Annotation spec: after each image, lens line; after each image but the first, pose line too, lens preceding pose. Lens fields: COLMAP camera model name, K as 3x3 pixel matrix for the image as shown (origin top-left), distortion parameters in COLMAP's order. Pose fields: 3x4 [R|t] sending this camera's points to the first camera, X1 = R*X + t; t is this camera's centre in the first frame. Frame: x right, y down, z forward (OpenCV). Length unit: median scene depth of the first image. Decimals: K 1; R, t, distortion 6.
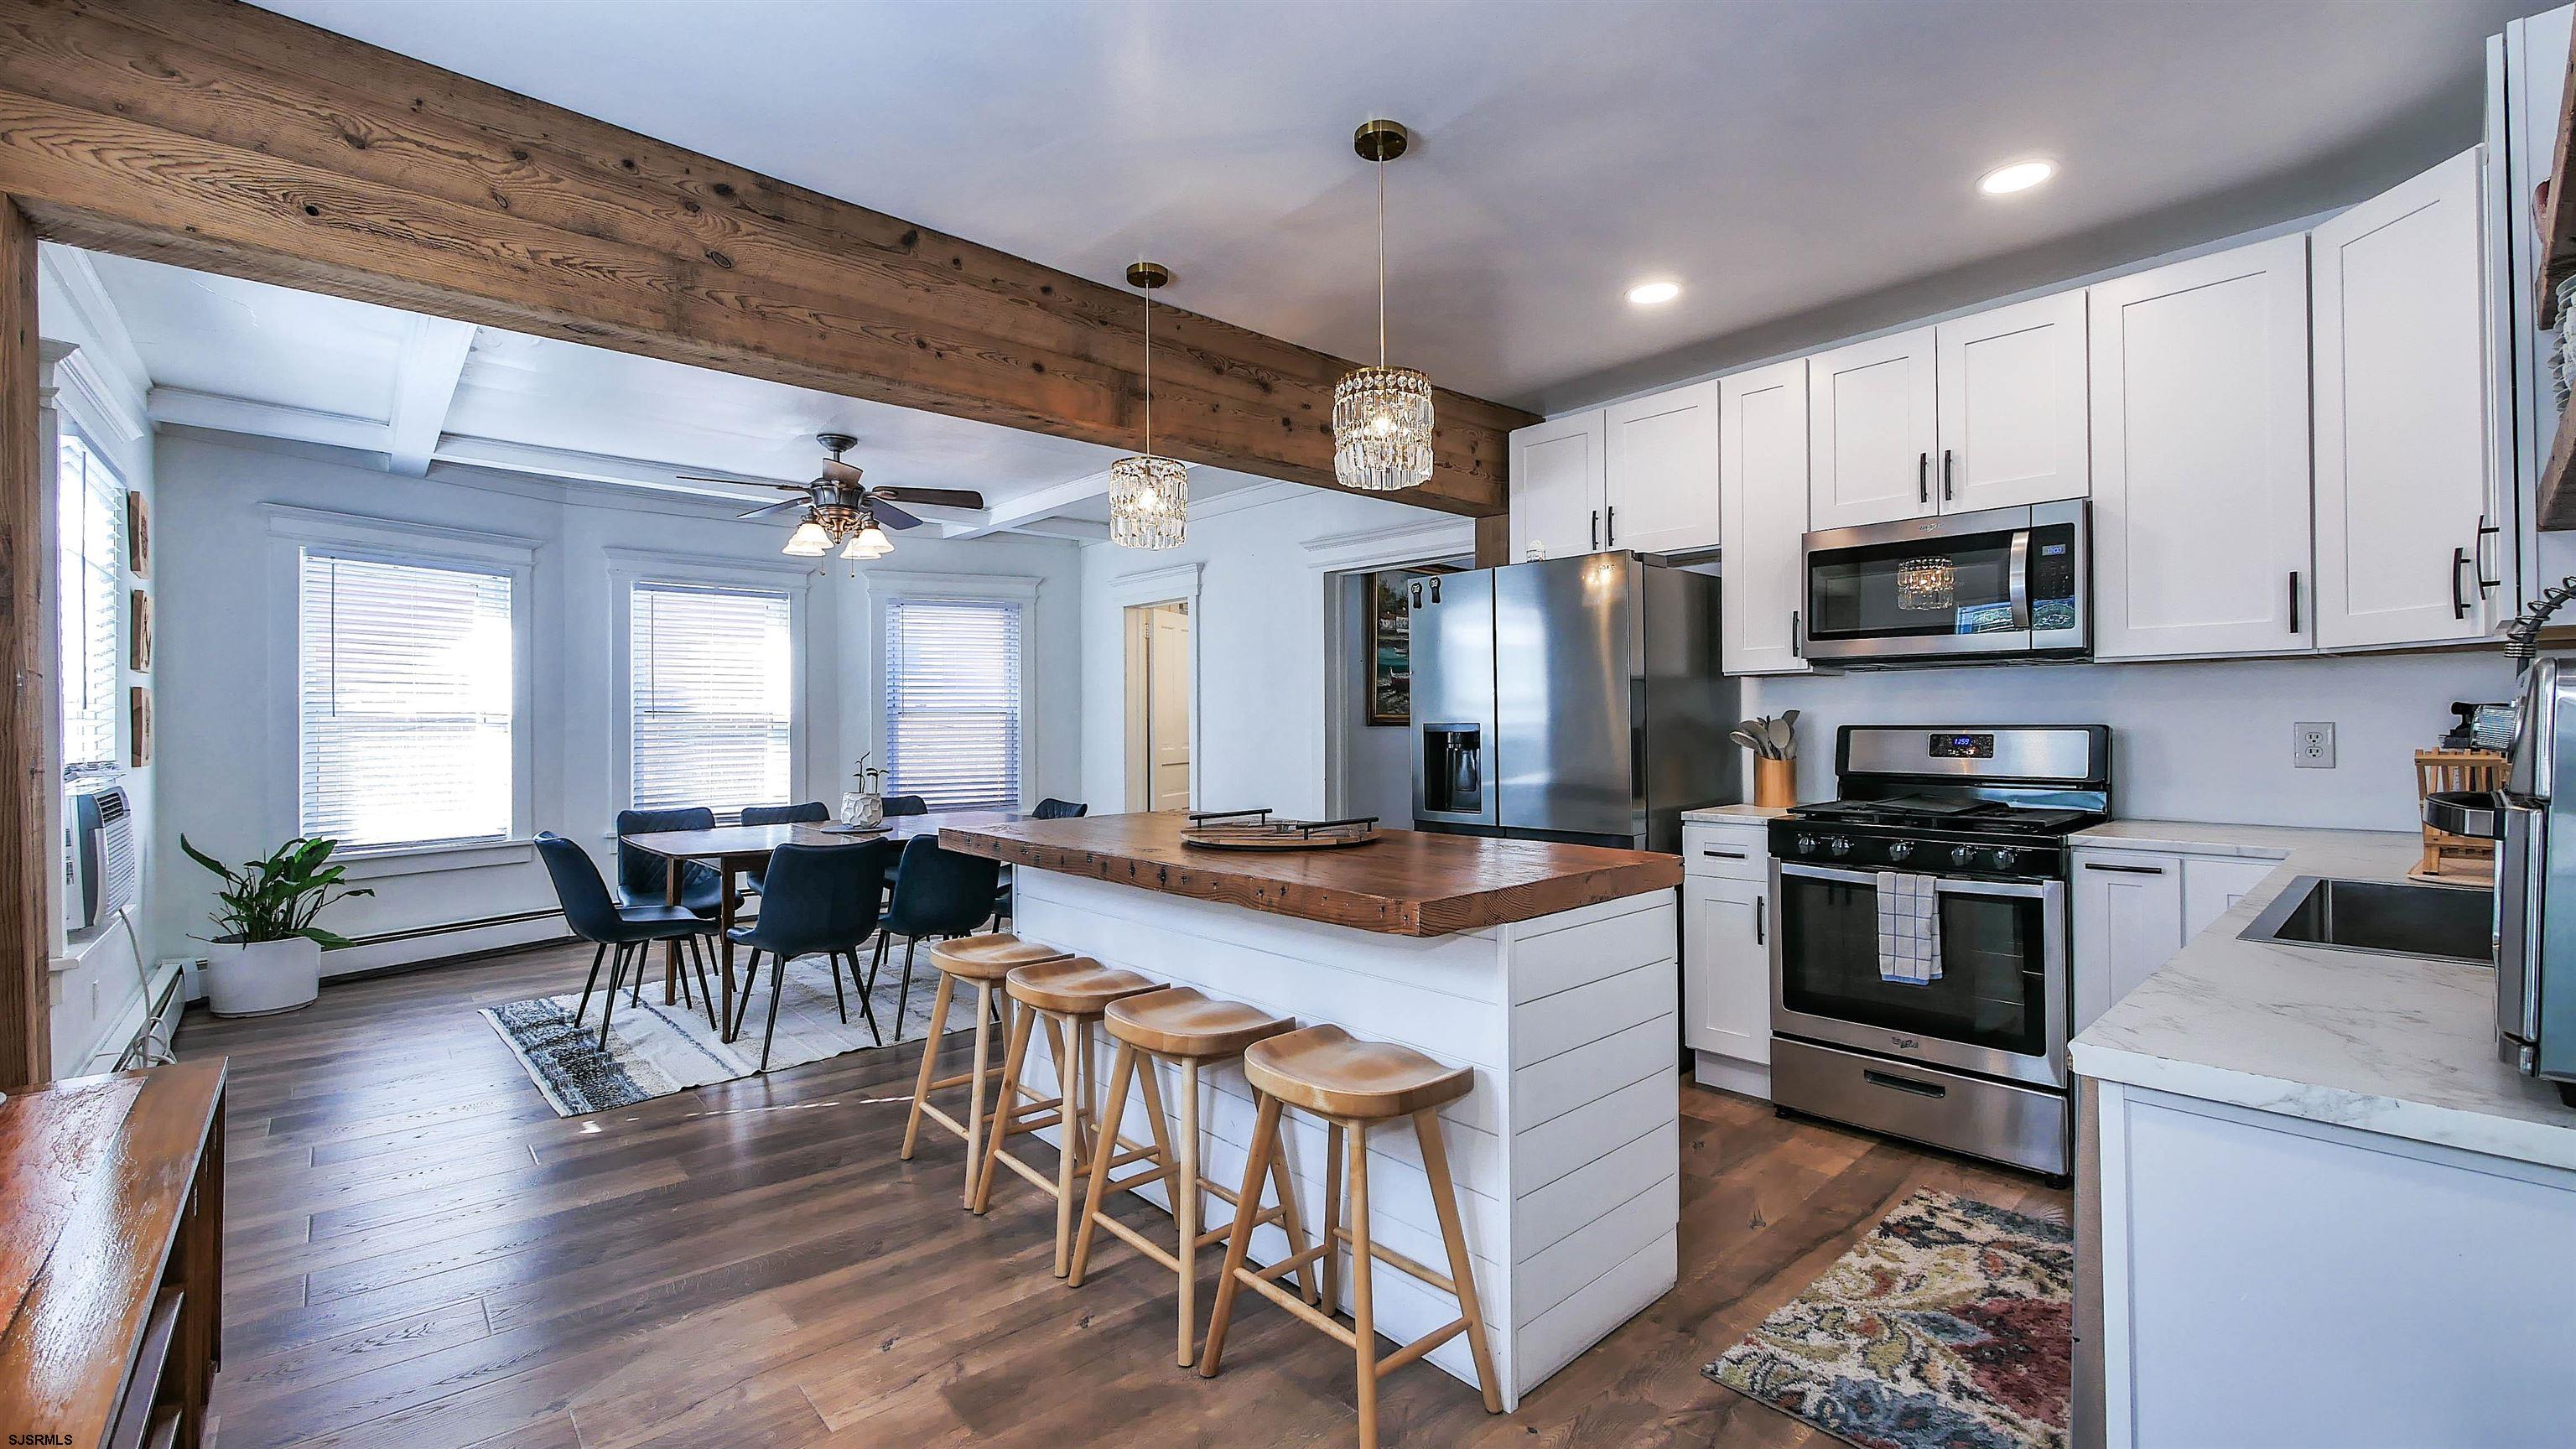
lens RADIAL K [[1063.8, 0, 1296.9], [0, 1063.8, 716.4], [0, 0, 1]] dist [-0.008643, 0.000331]
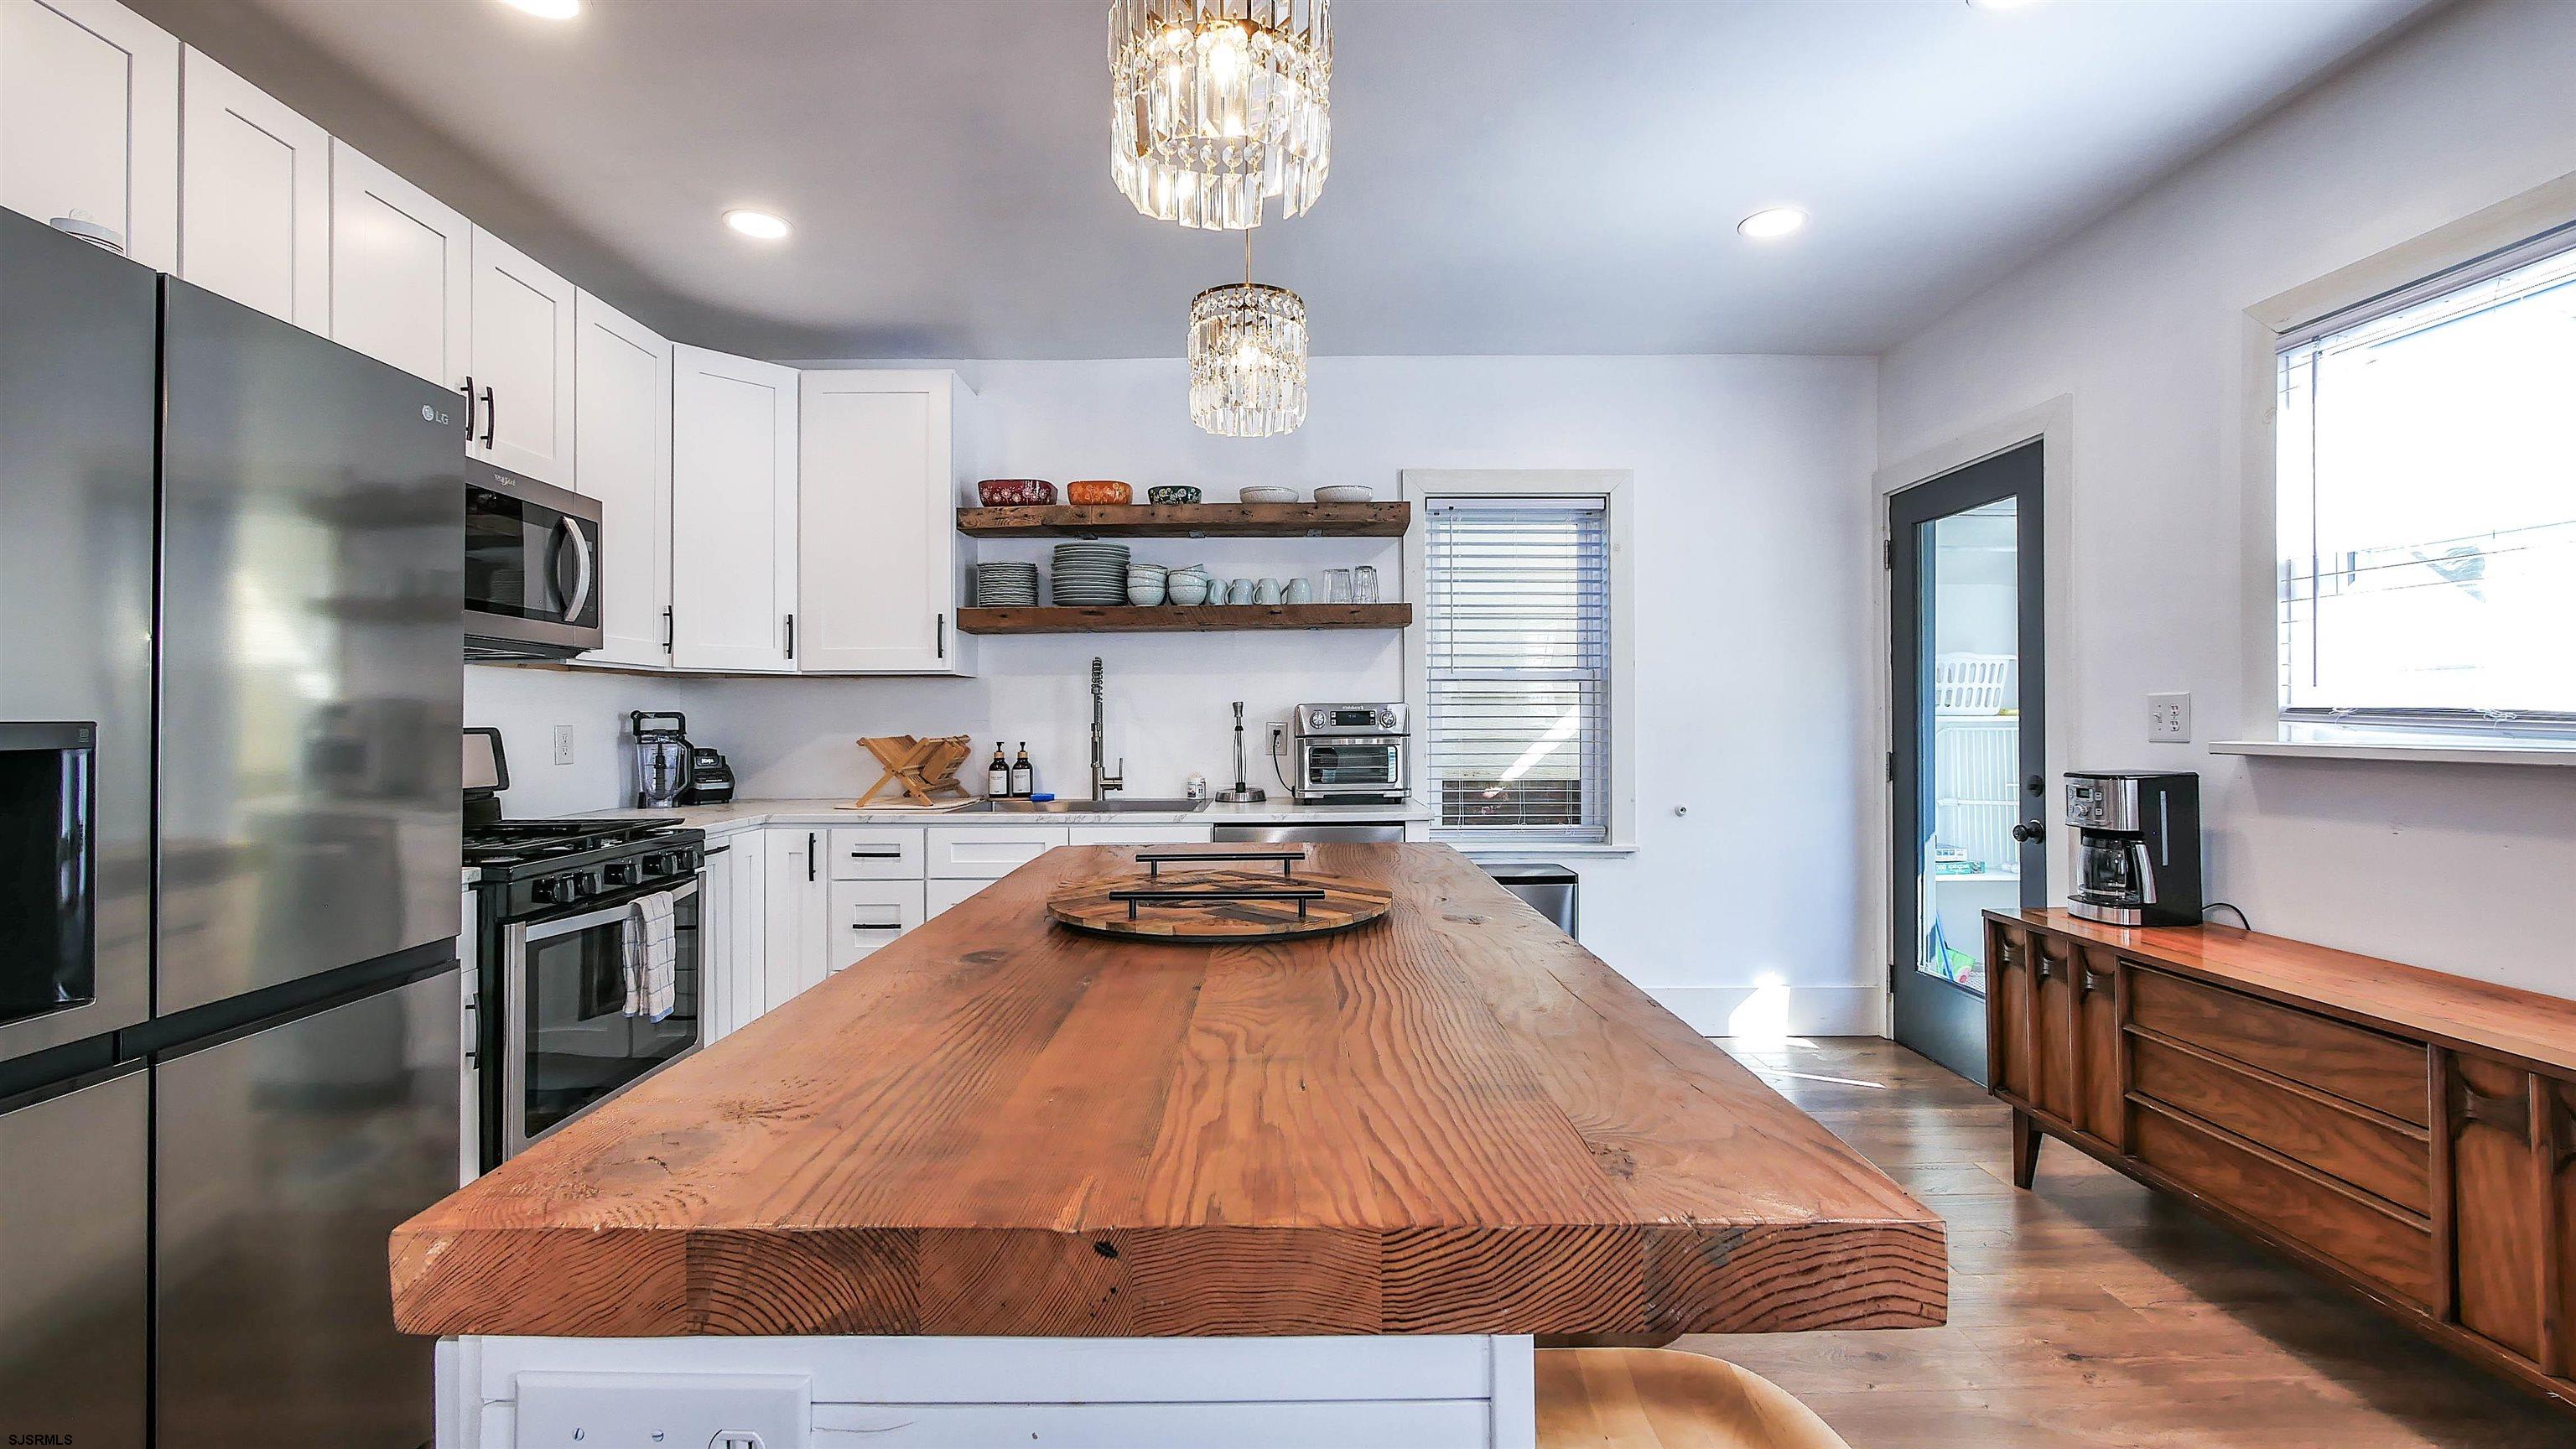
lens RADIAL K [[1063.8, 0, 1279.0], [0, 1063.8, 710.7], [0, 0, 1]] dist [-0.008643, 0.000331]
pose [[-0.743095, 0.020324, 0.668878, -0.390106], [0.015244, 0.999793, -0.013443, 0.016185], [-0.669013, 0.000206, -0.743251, 1.267856]]
